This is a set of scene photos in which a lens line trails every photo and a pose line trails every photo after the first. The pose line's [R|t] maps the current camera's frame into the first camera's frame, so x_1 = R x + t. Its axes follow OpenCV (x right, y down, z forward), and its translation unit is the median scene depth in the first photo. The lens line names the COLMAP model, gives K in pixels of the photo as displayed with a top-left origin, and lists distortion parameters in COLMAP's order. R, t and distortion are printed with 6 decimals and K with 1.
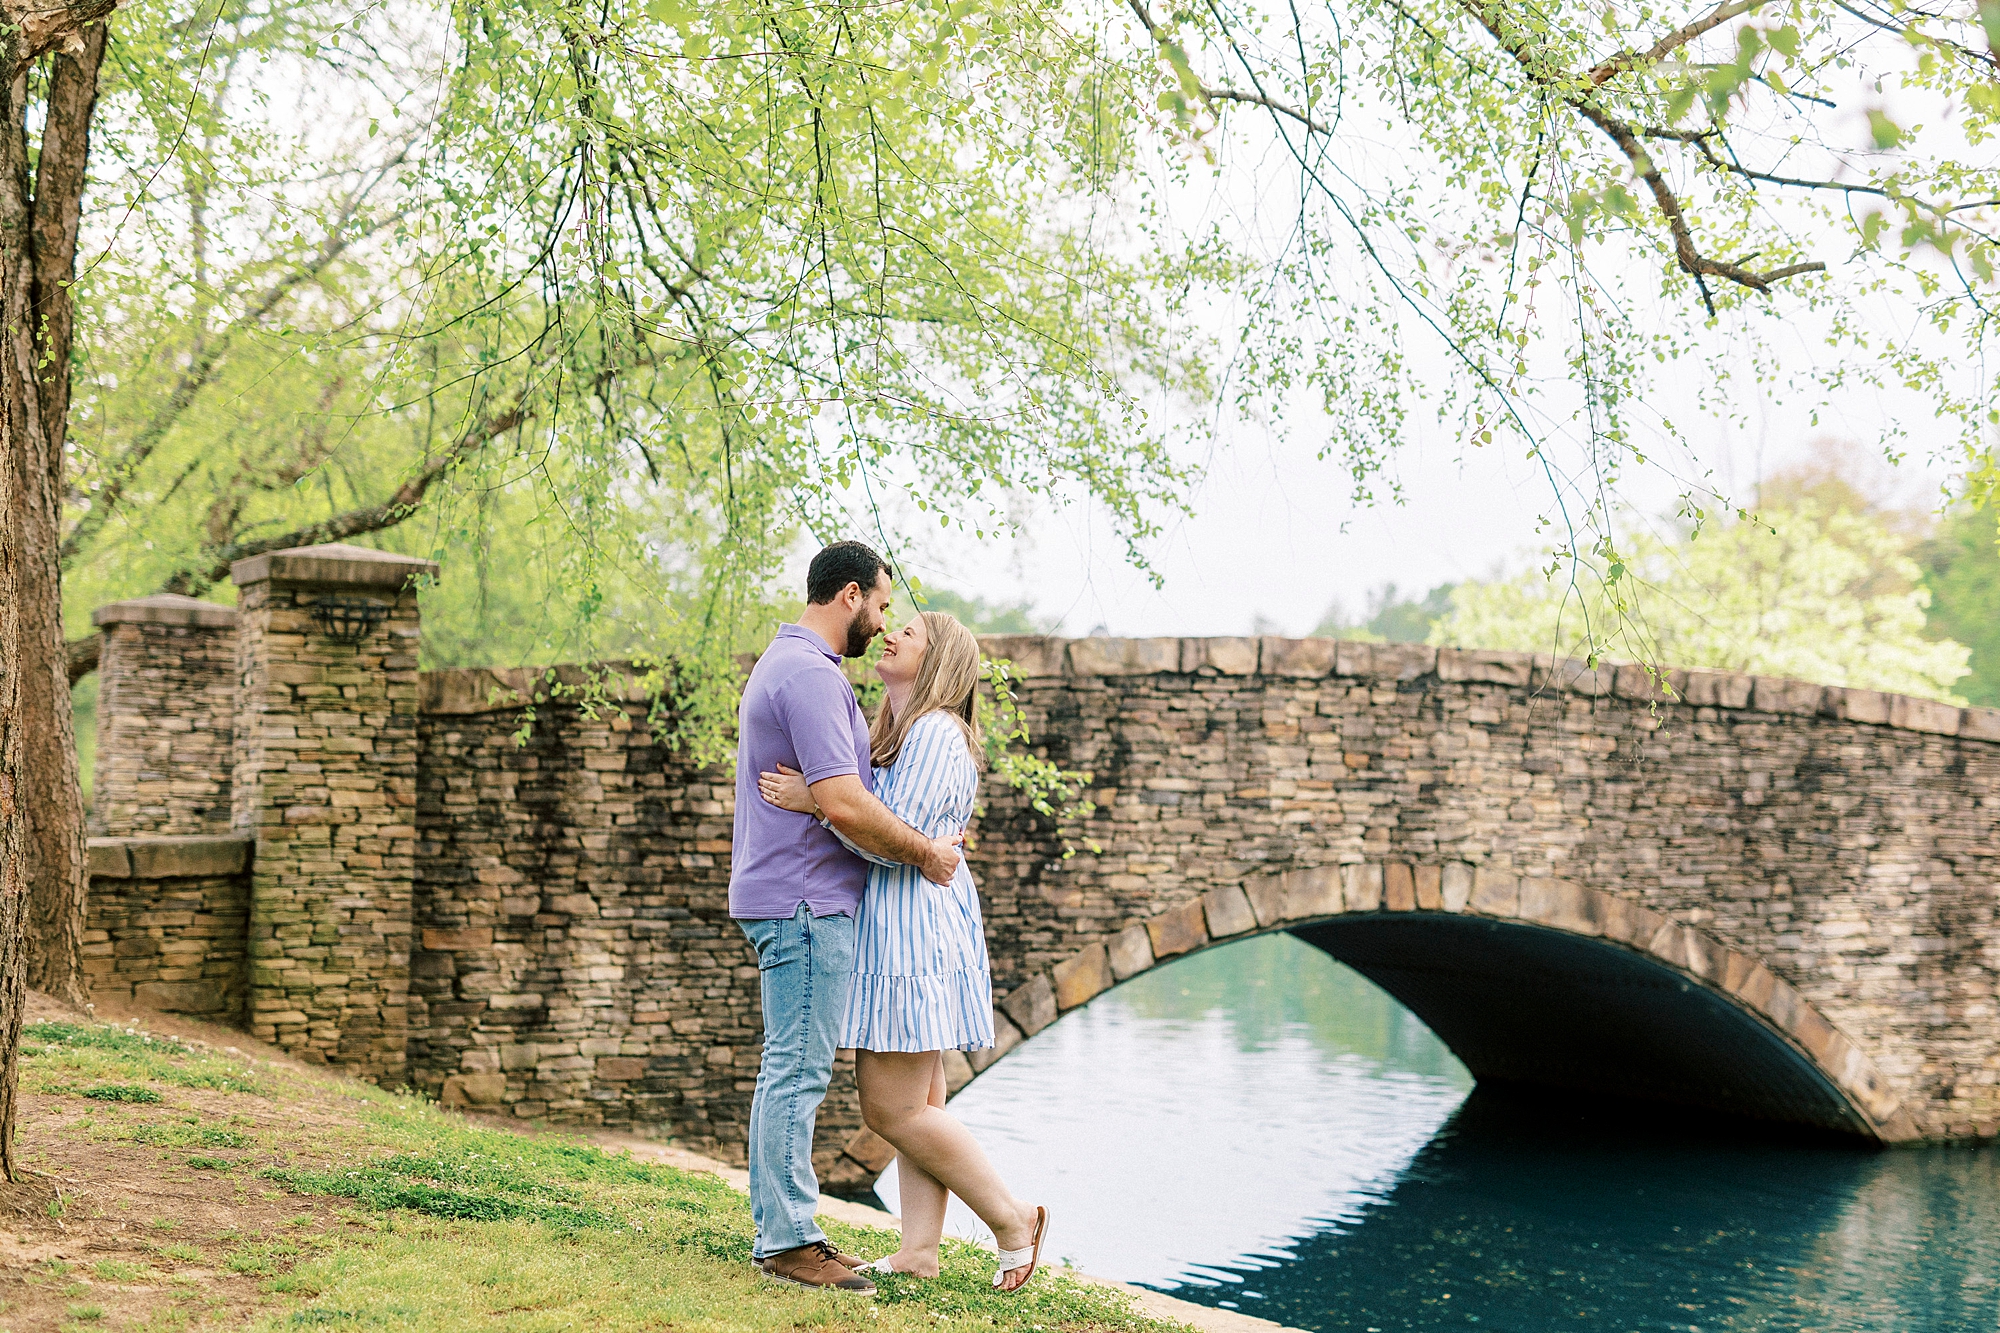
lens RADIAL K [[2890.1, 0, 1014.7], [0, 2890.1, 667.9], [0, 0, 1]] dist [0.002979, 0.008681]
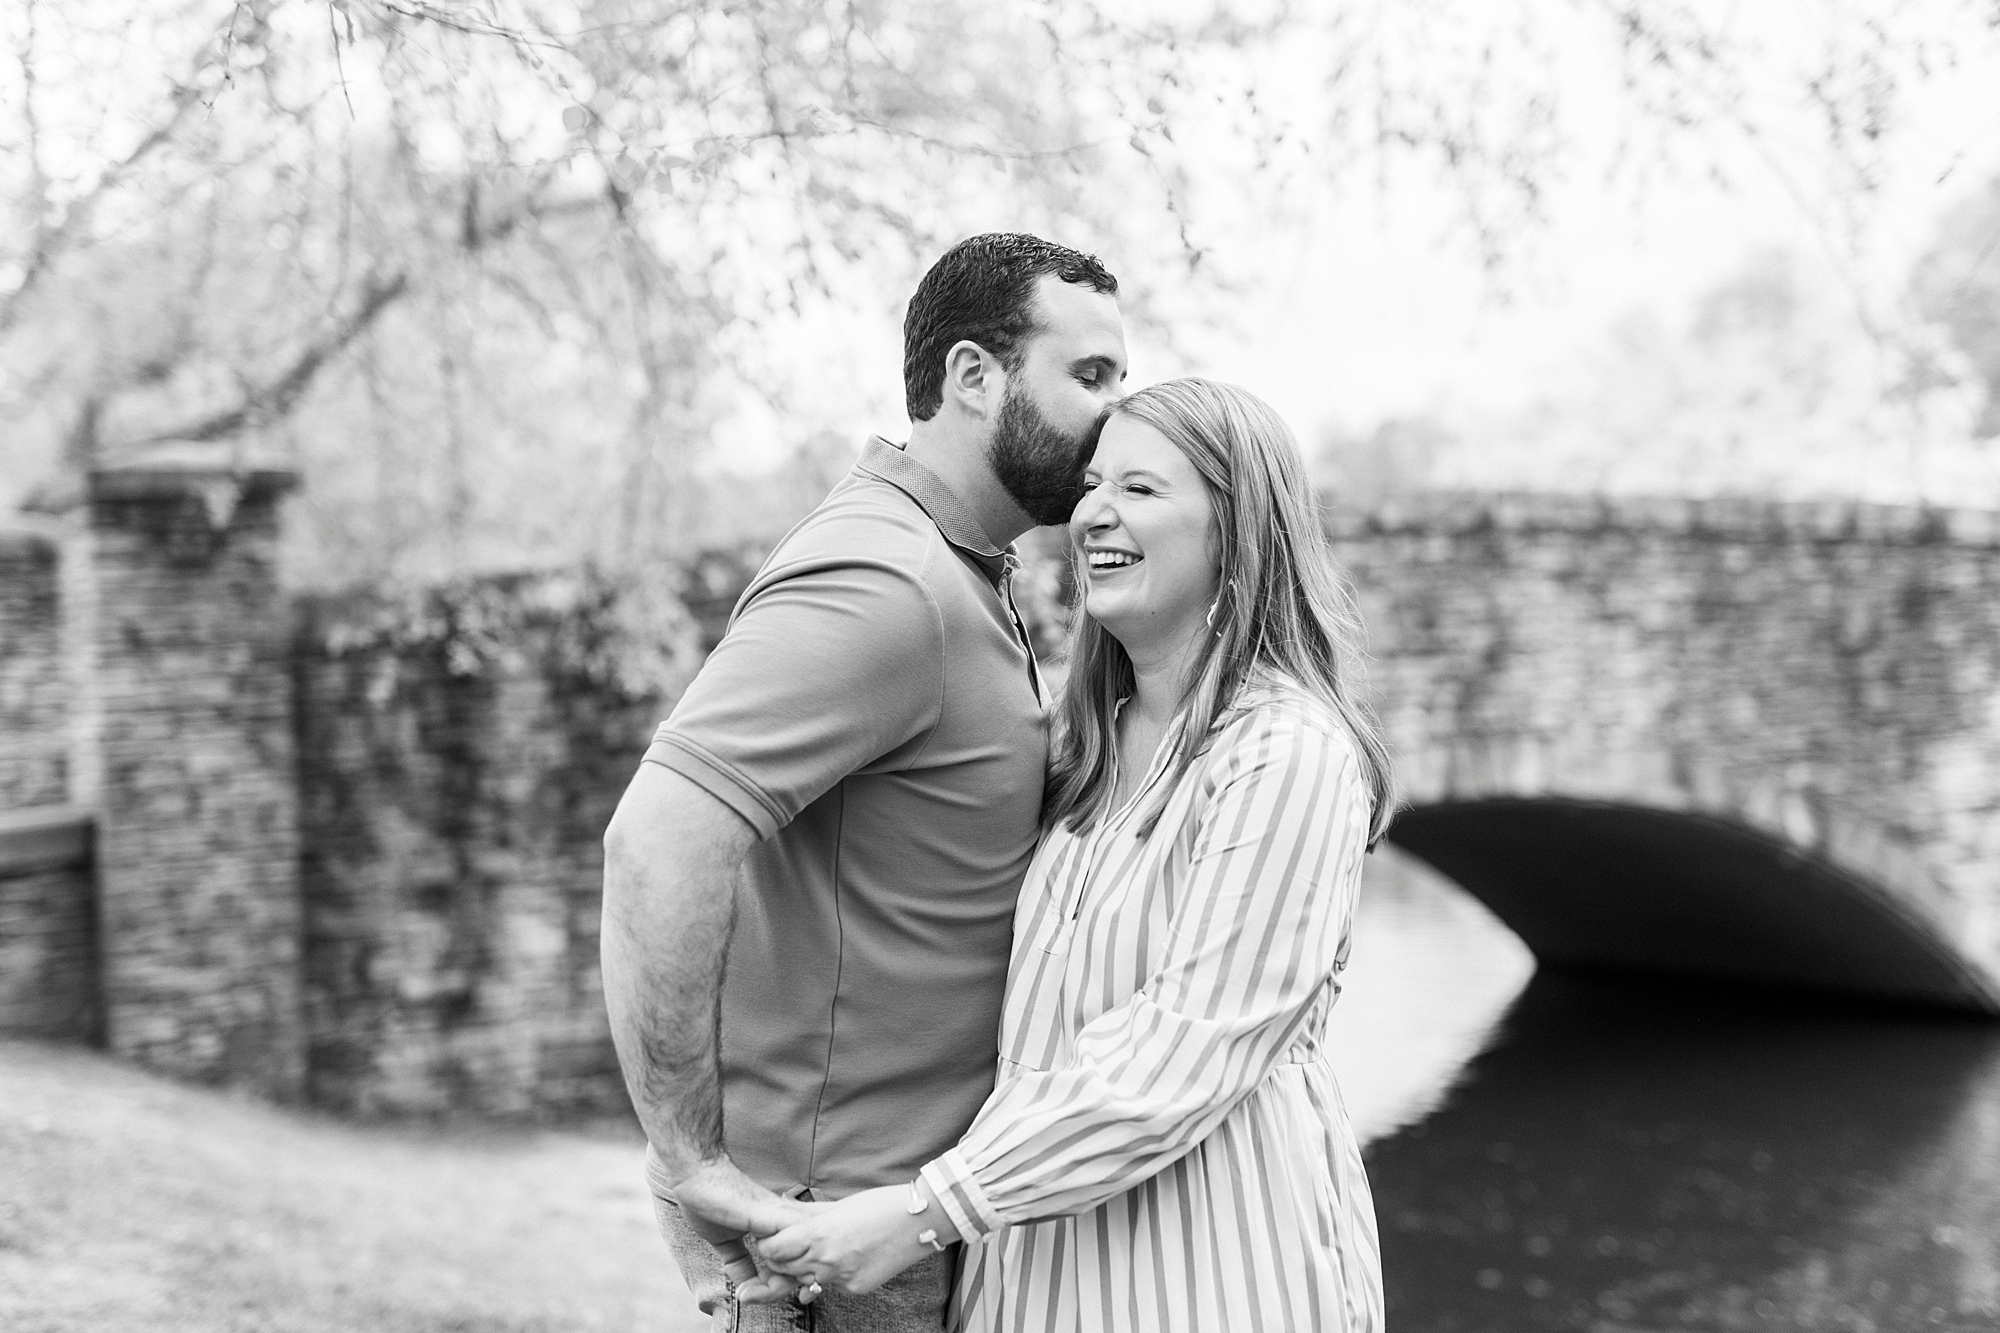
lens RADIAL K [[2890.1, 0, 1014.7], [0, 2890.1, 667.9], [0, 0, 1]] dist [0.002979, 0.008681]
pose [[0.997979, -0.062759, 0.009991, -0.009020], [0.062178, 0.996788, 0.050466, -0.006818], [-0.013126, -0.049743, 0.998676, 0.169399]]
